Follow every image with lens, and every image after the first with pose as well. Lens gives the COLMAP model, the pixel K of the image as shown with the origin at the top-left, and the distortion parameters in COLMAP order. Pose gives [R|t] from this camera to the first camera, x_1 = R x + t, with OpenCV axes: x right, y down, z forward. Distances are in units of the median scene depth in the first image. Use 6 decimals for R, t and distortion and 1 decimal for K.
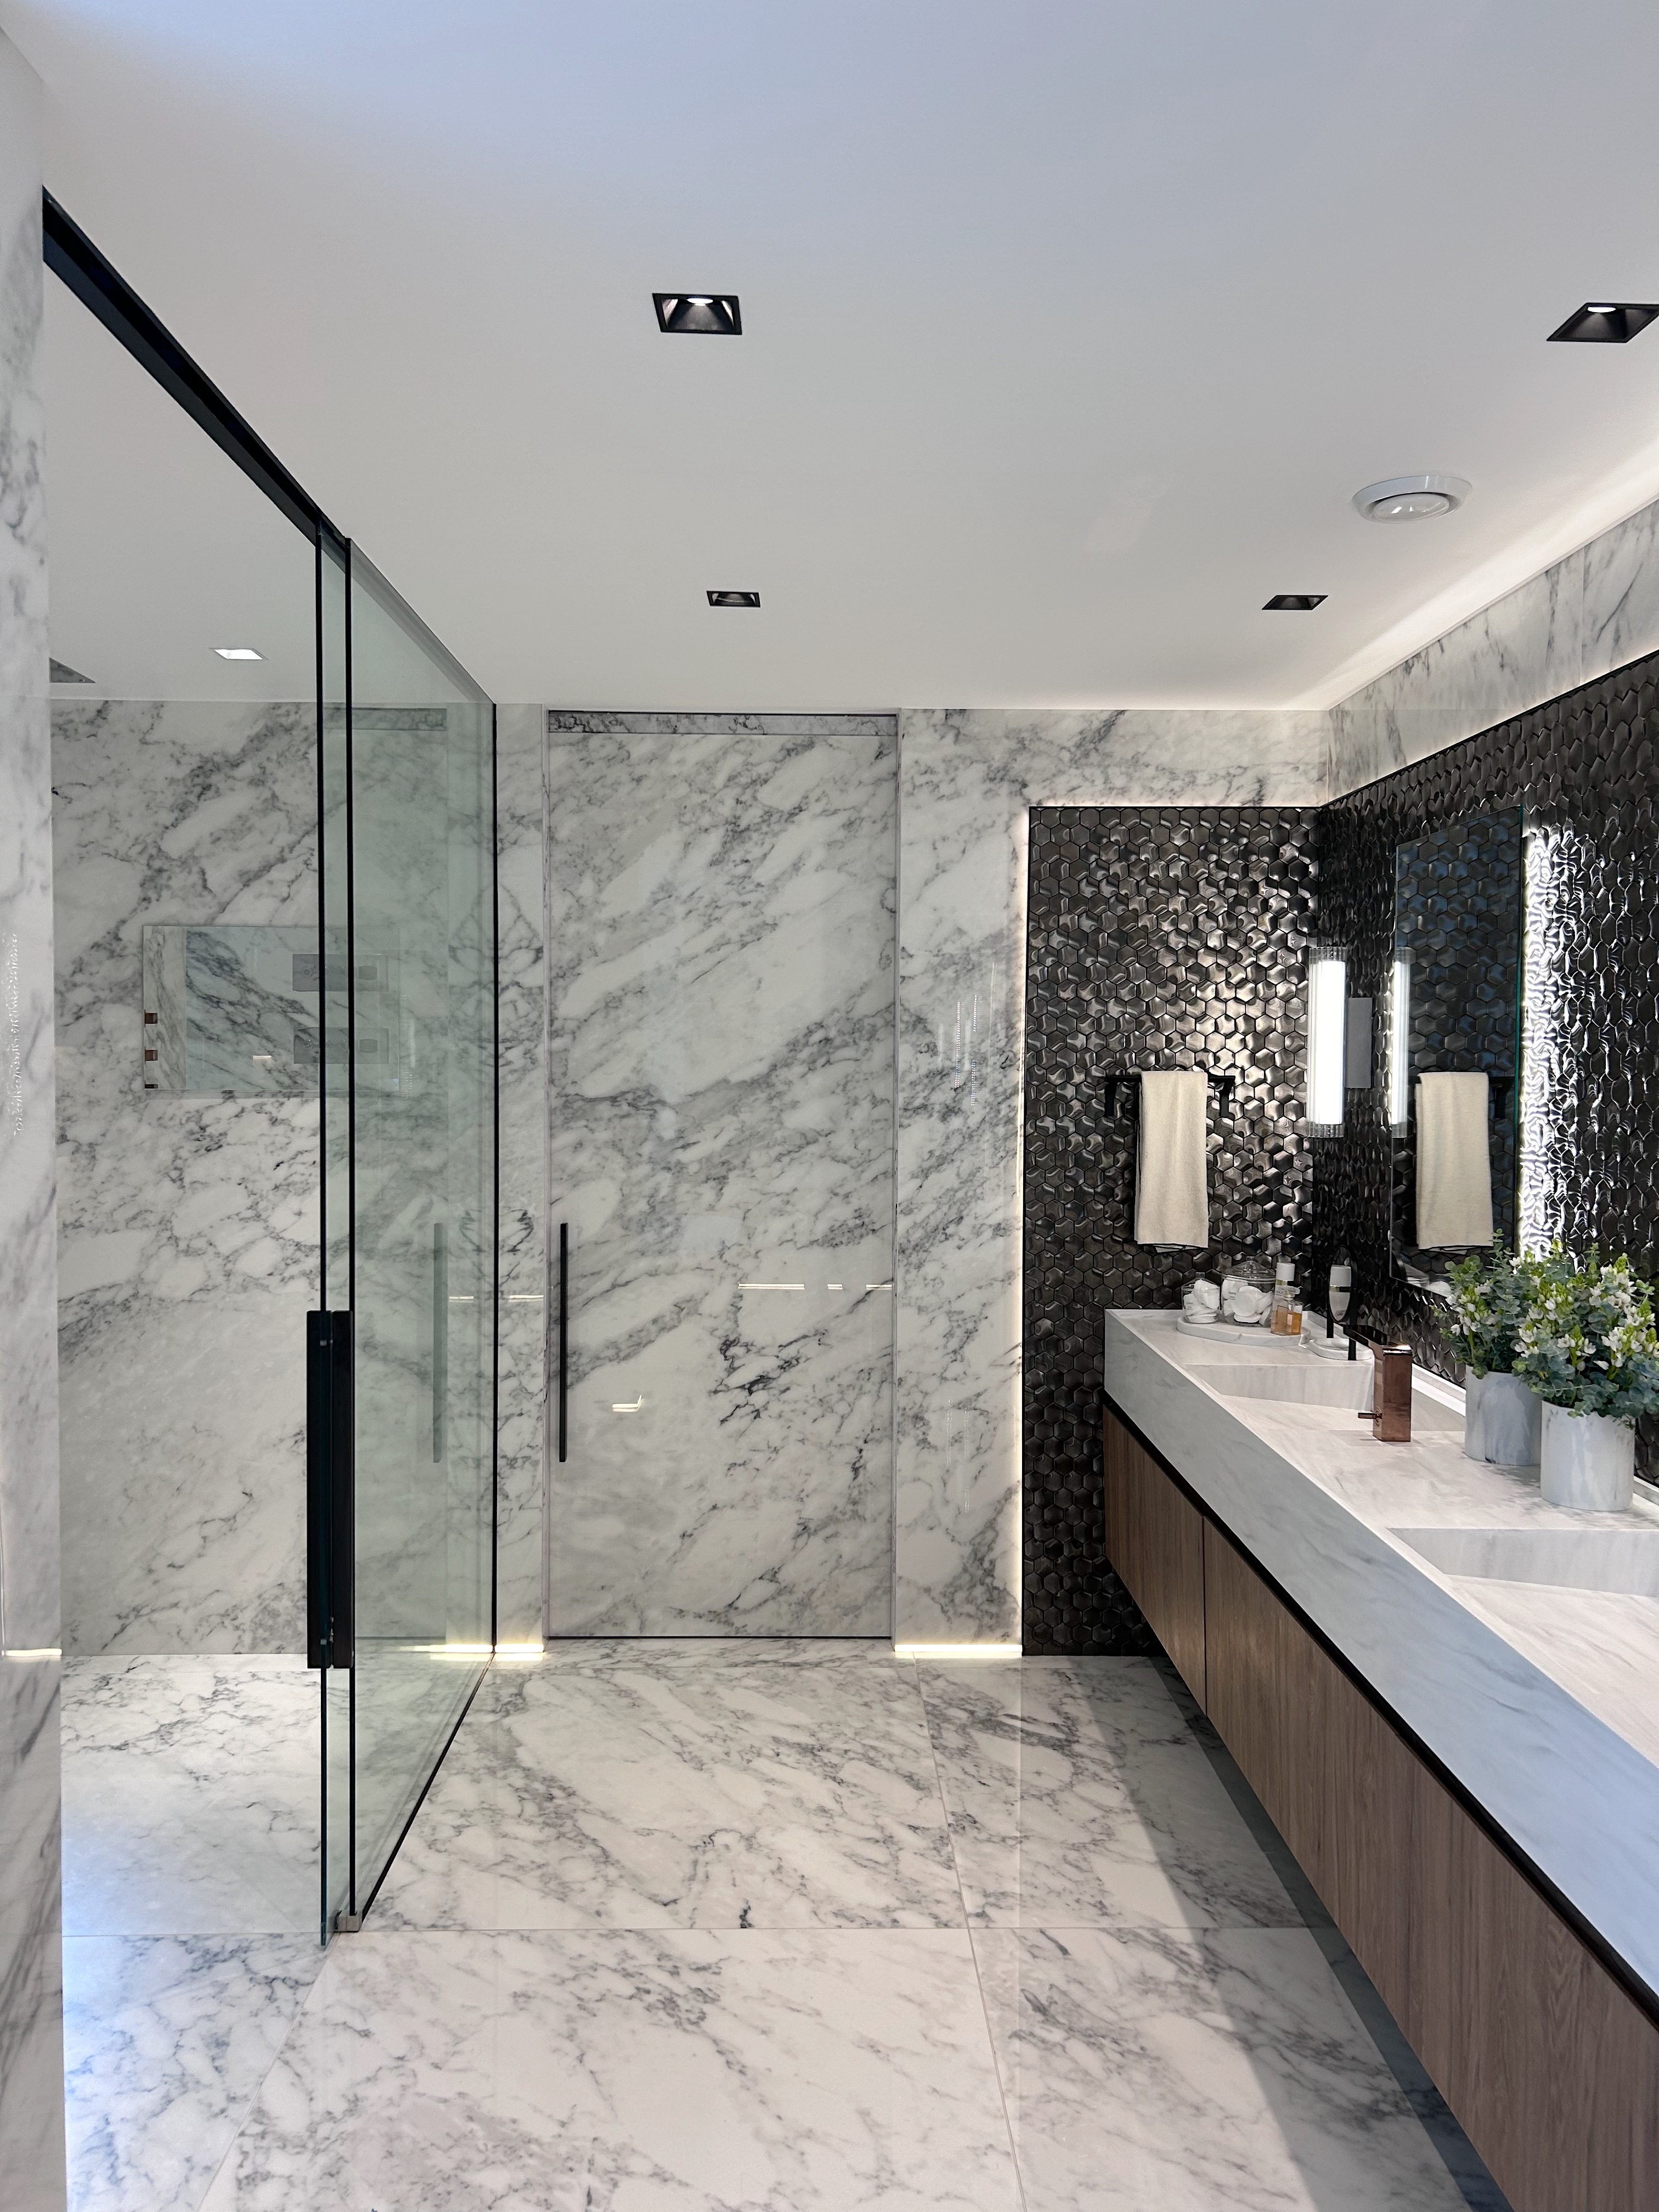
lens RADIAL K [[1680.7, 0, 843.7], [0, 1680.7, 1111.1], [0, 0, 1]] dist [0.082591, -0.100465]
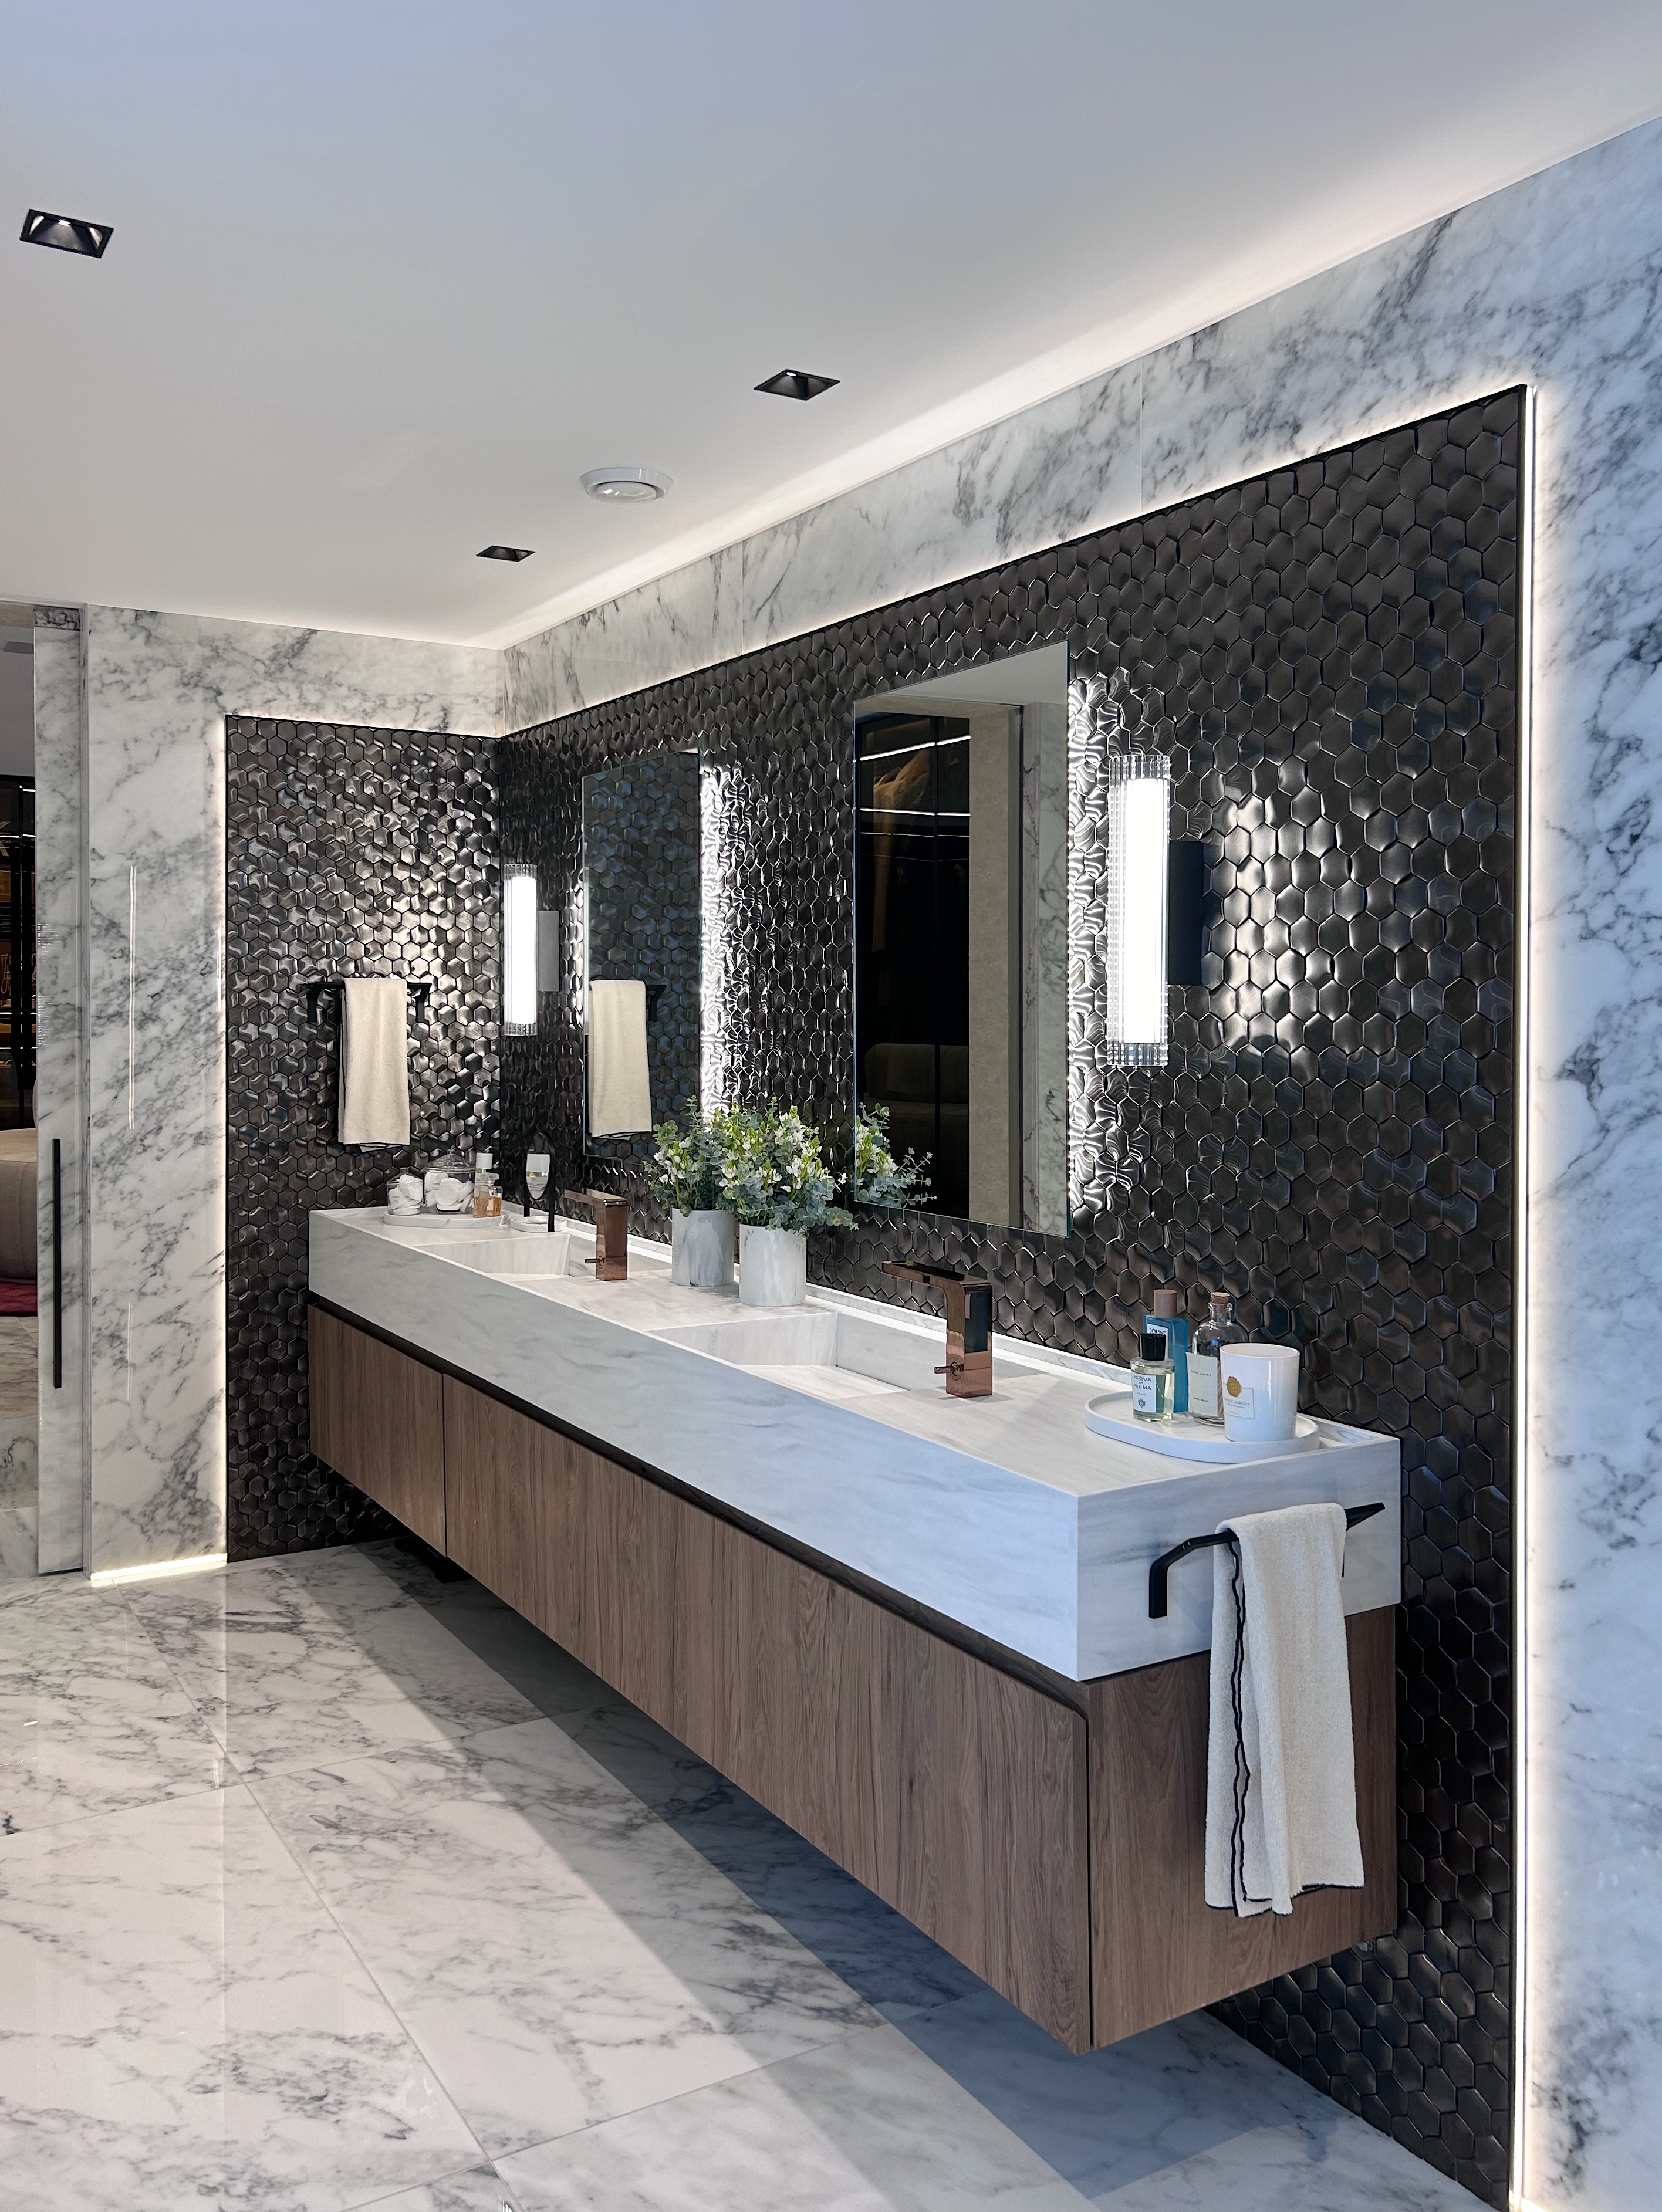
lens RADIAL K [[1753.0, 0, 824.2], [0, 1753.0, 1055.1], [0, 0, 1]] dist [0.150901, -0.299236]
pose [[0.866096, -0.023419, 0.499329, -0.115955], [0.024515, 0.999690, 0.004365, 0.026787], [-0.499277, 0.008461, 0.866401, -0.098680]]
